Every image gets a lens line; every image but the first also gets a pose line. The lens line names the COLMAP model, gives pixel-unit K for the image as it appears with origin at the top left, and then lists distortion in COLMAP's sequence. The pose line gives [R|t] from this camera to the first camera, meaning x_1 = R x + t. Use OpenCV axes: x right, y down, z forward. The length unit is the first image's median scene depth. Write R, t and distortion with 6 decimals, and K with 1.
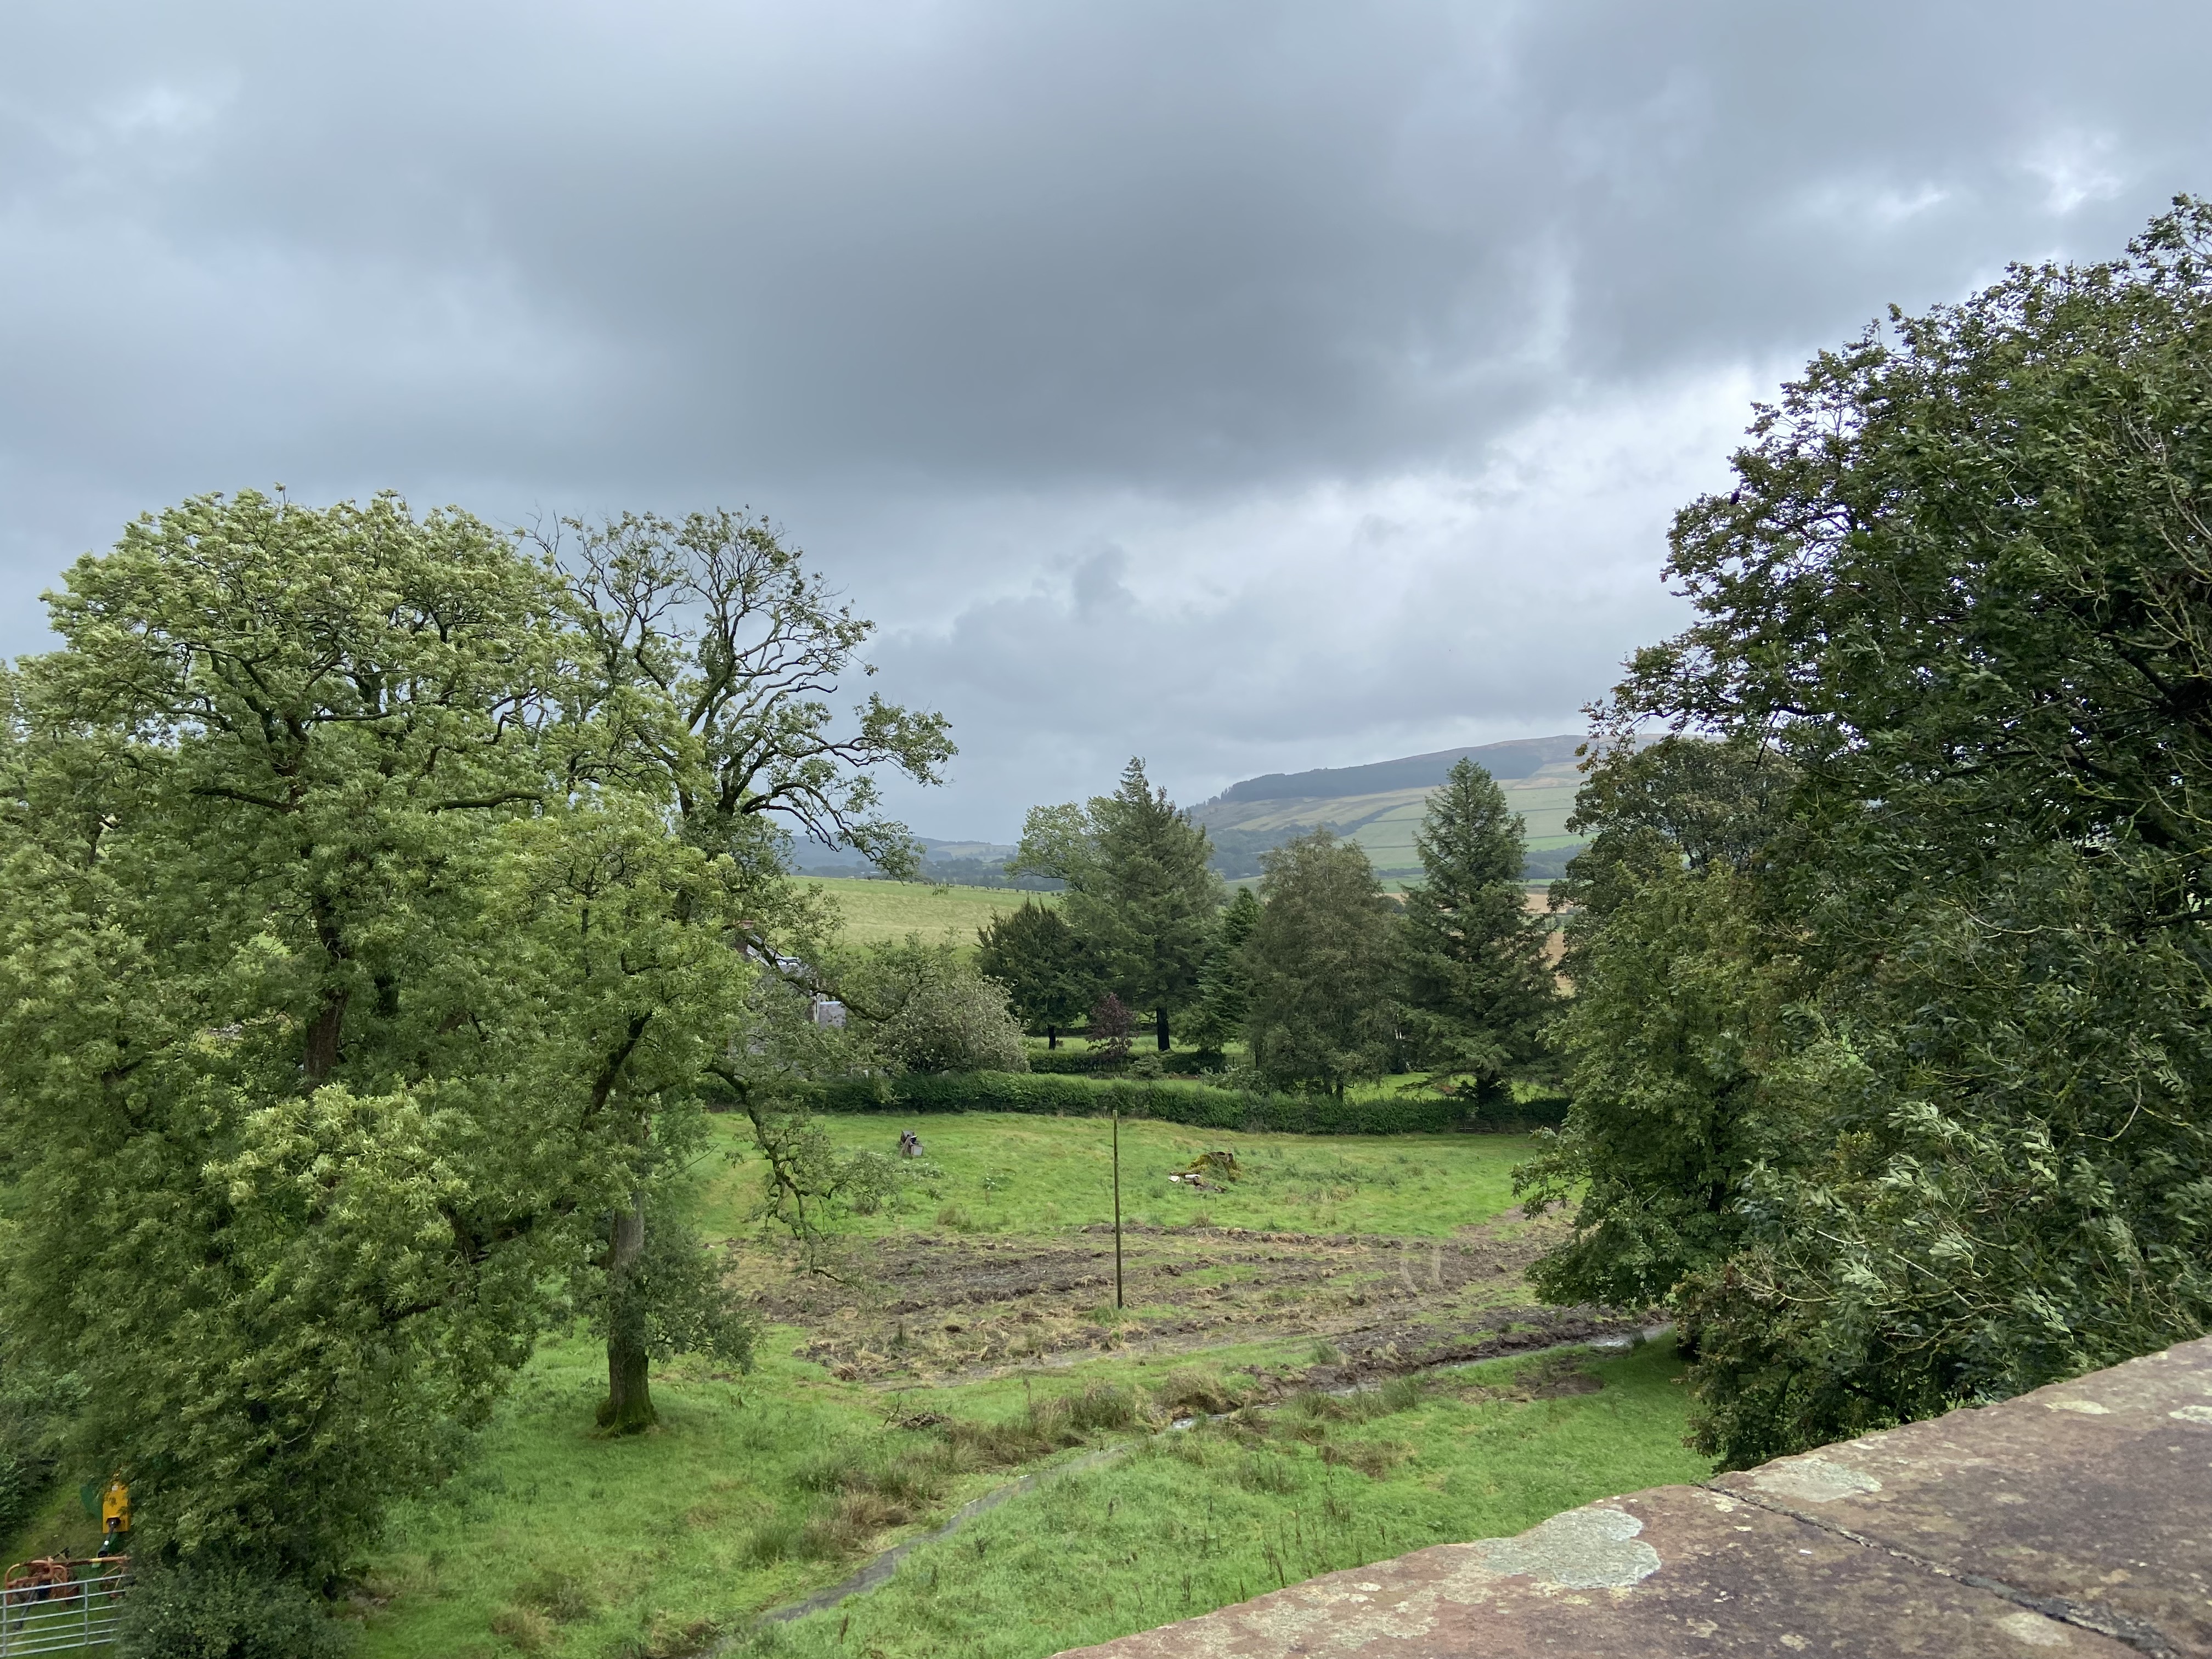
lens RADIAL K [[1700.4, 0, 1114.3], [0, 1700.4, 824.4], [0, 0, 1]] dist [0.069042, -0.075914]
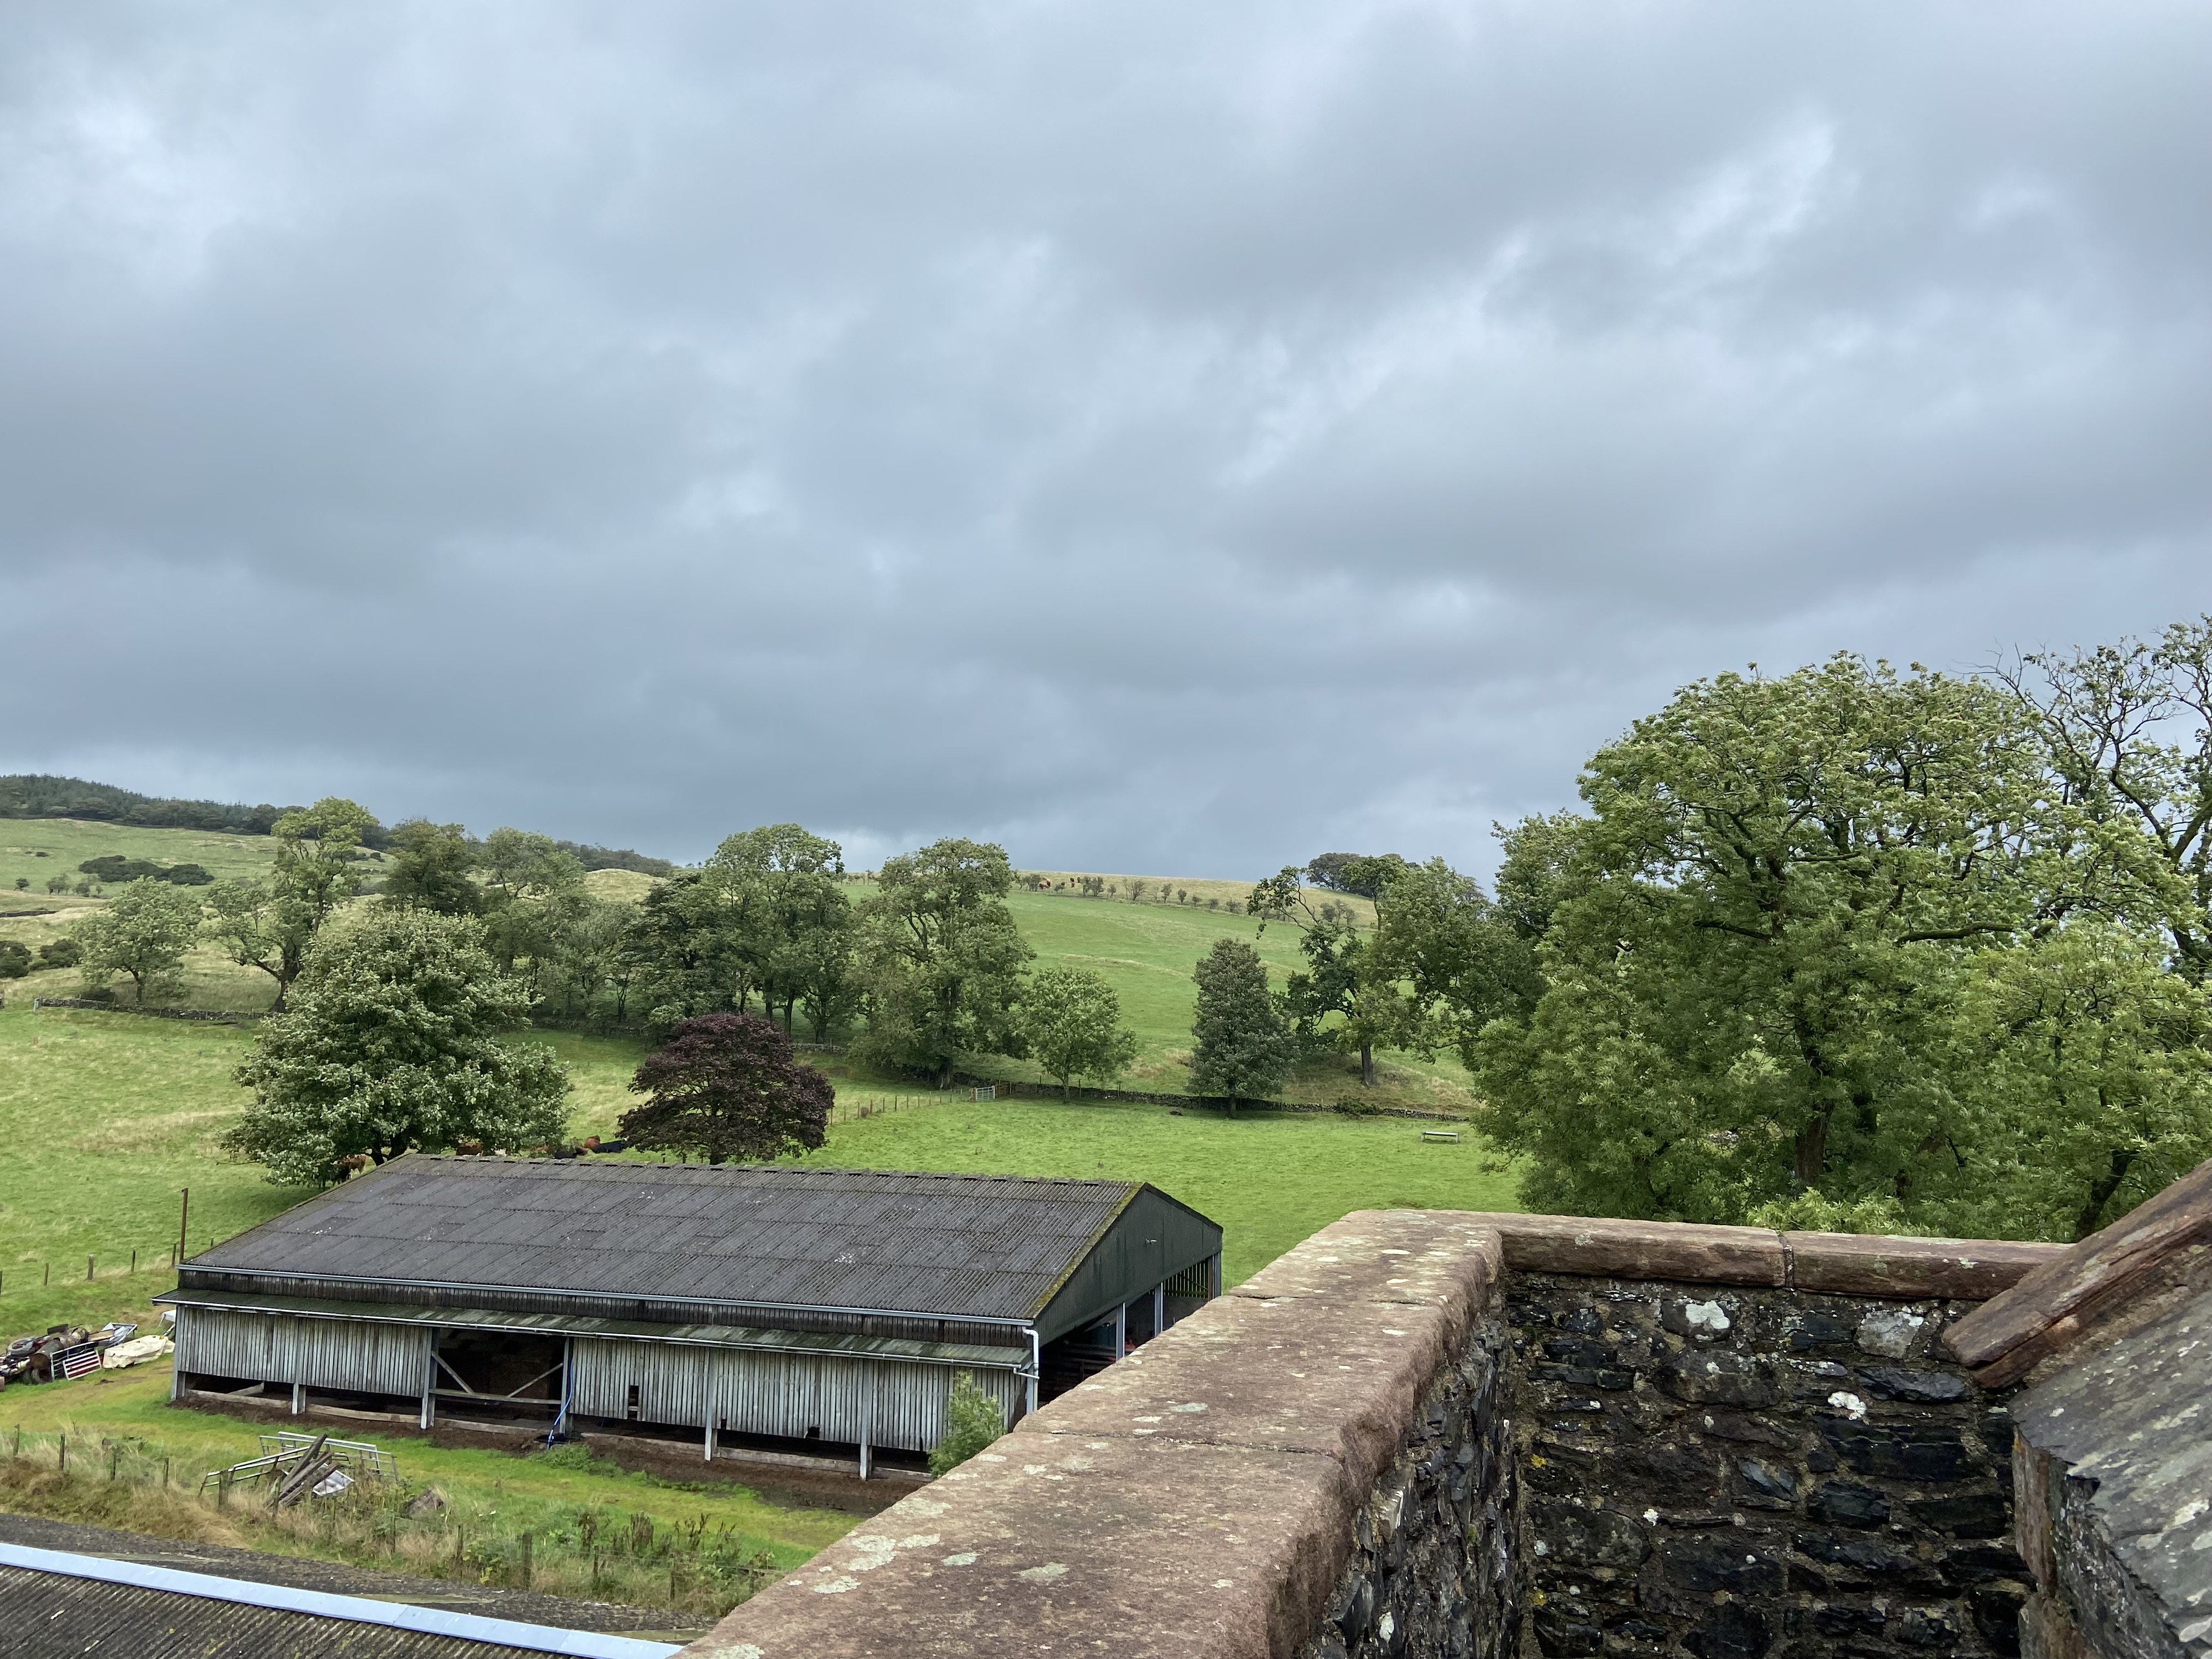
lens RADIAL K [[1700.4, 0, 1116.8], [0, 1700.4, 827.6], [0, 0, 1]] dist [0.069042, -0.075914]
pose [[0.685854, -0.051635, -0.725905, 0.046532], [0.004248, 0.997747, -0.066958, -0.008531], [0.727726, 0.042839, 0.684528, -0.087478]]
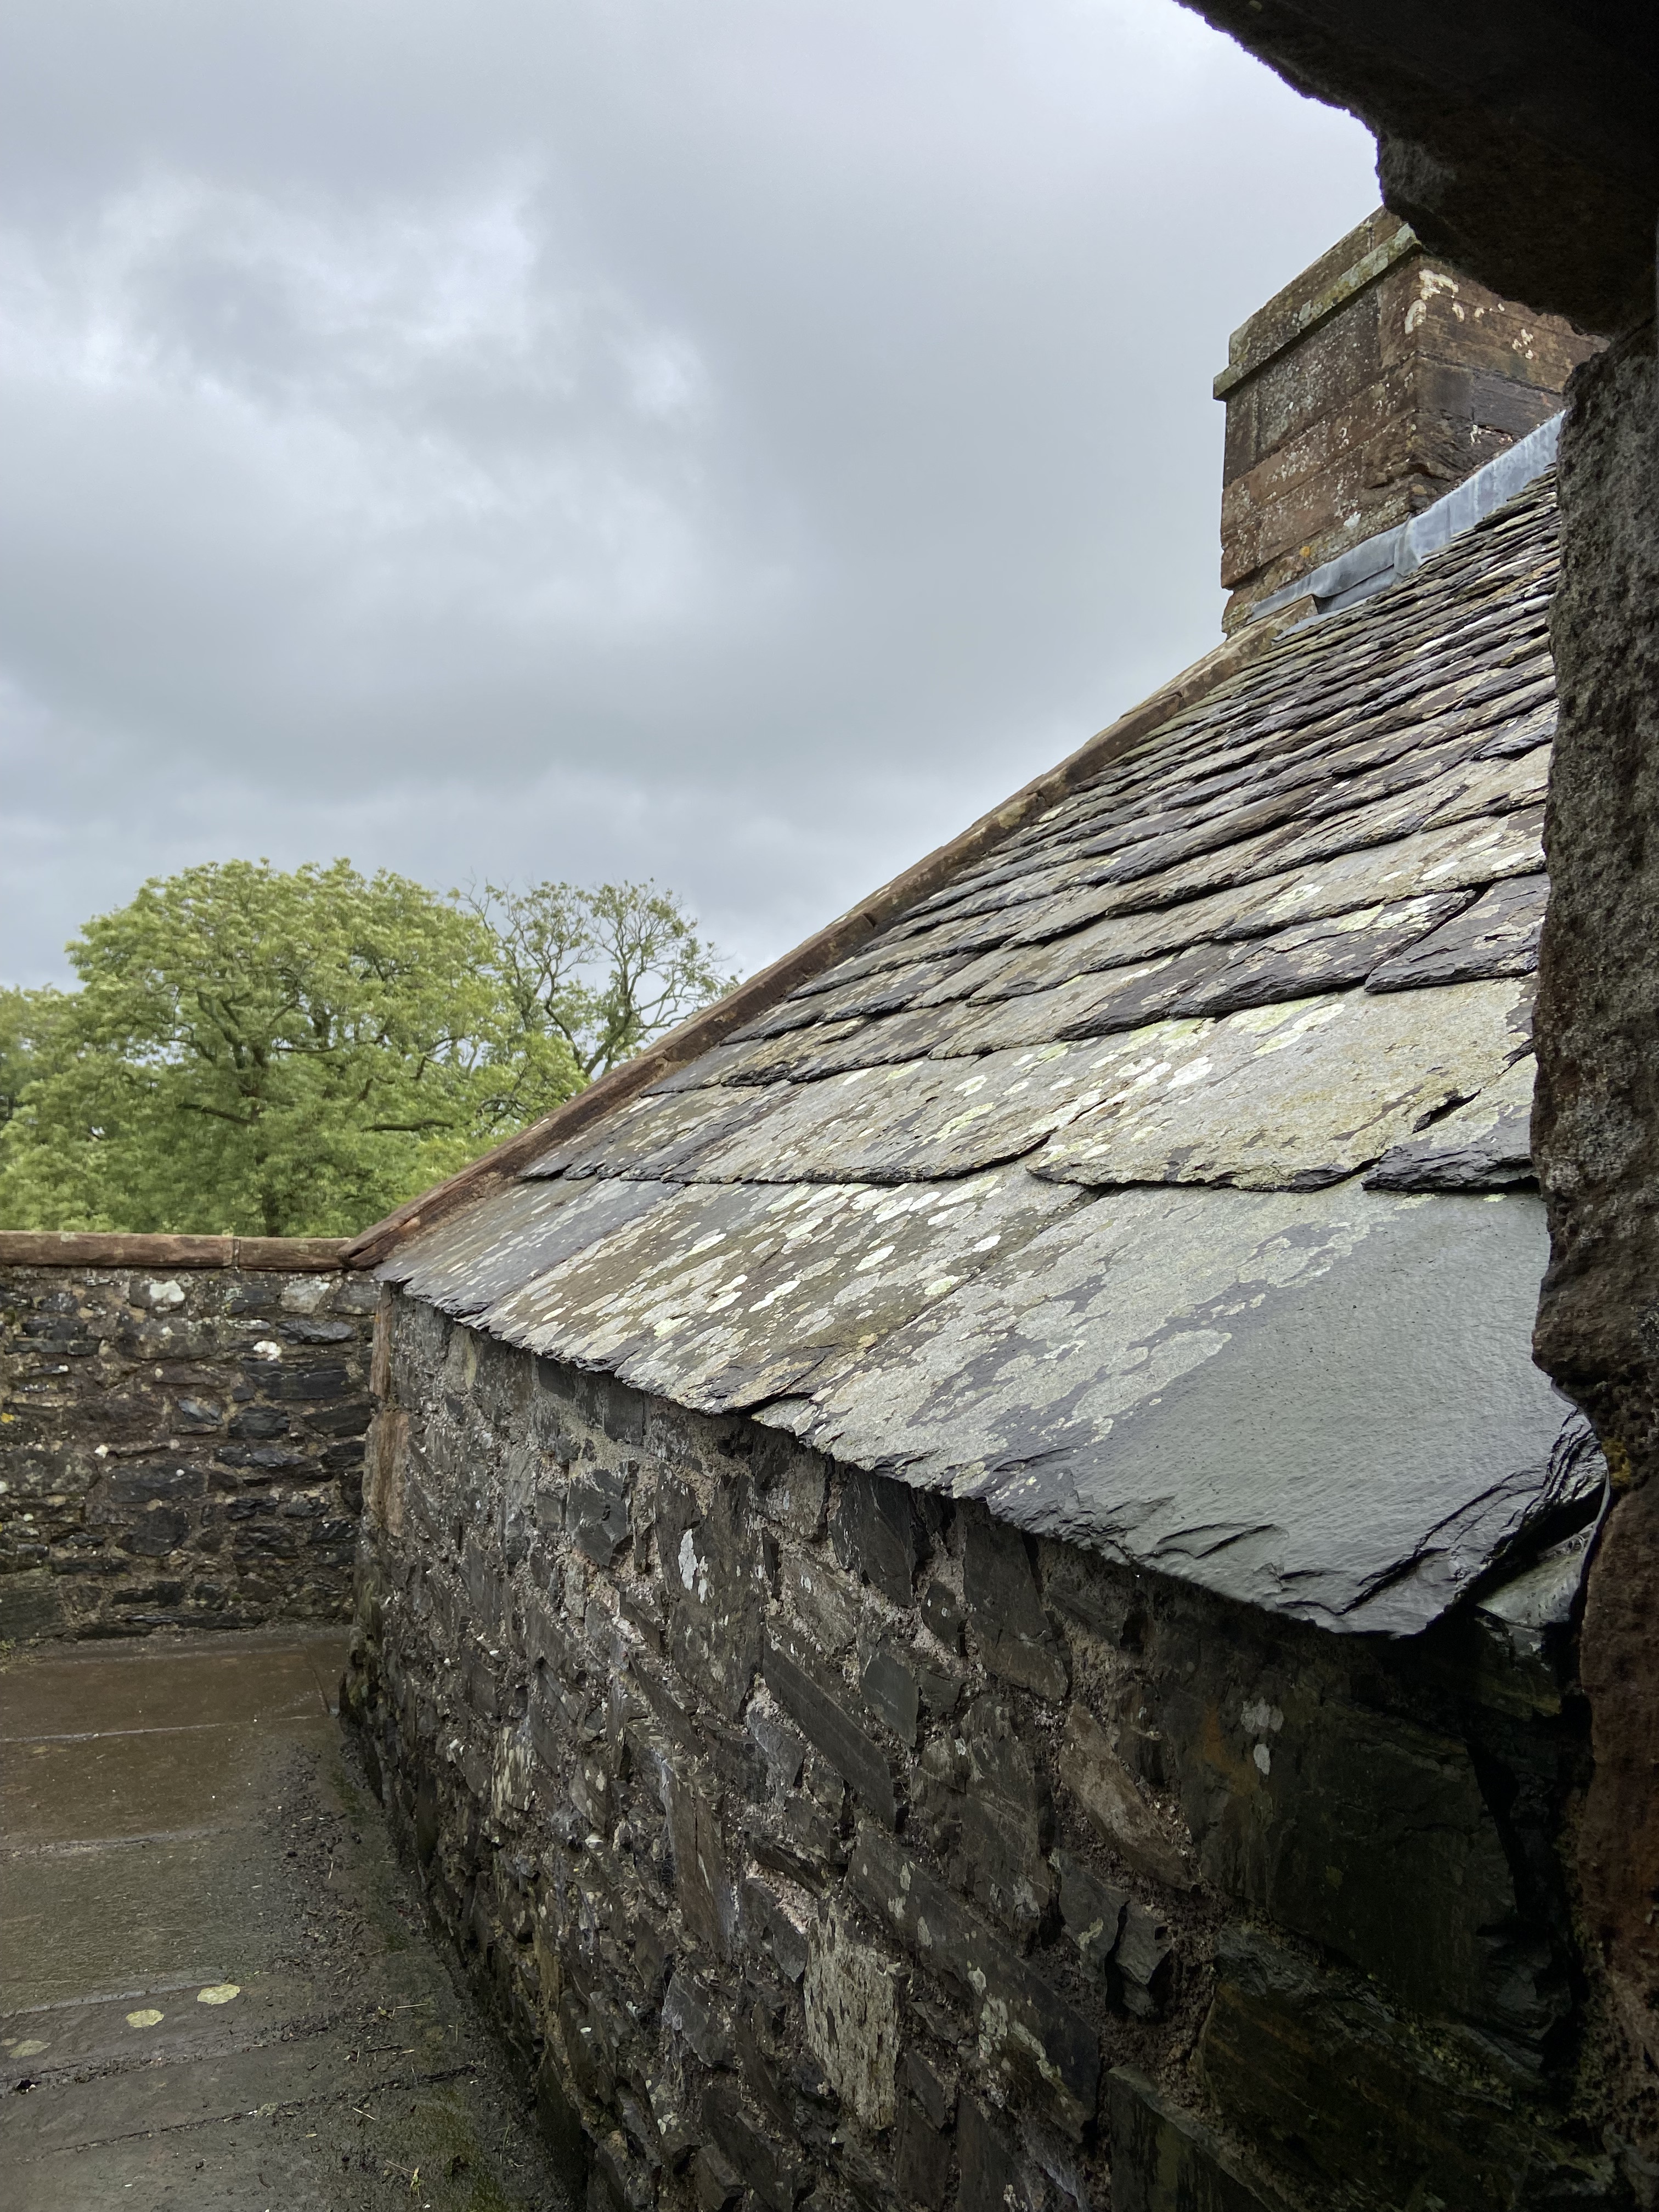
lens RADIAL K [[1700.4, 0, 852.5], [0, 1700.4, 1082.1], [0, 0, 1]] dist [0.069042, -0.075914]
pose [[0.992357, 0.045836, -0.114568, 0.063895], [-0.052505, 0.997056, -0.055888, 0.005783], [0.111669, 0.061477, 0.991842, -0.121291]]
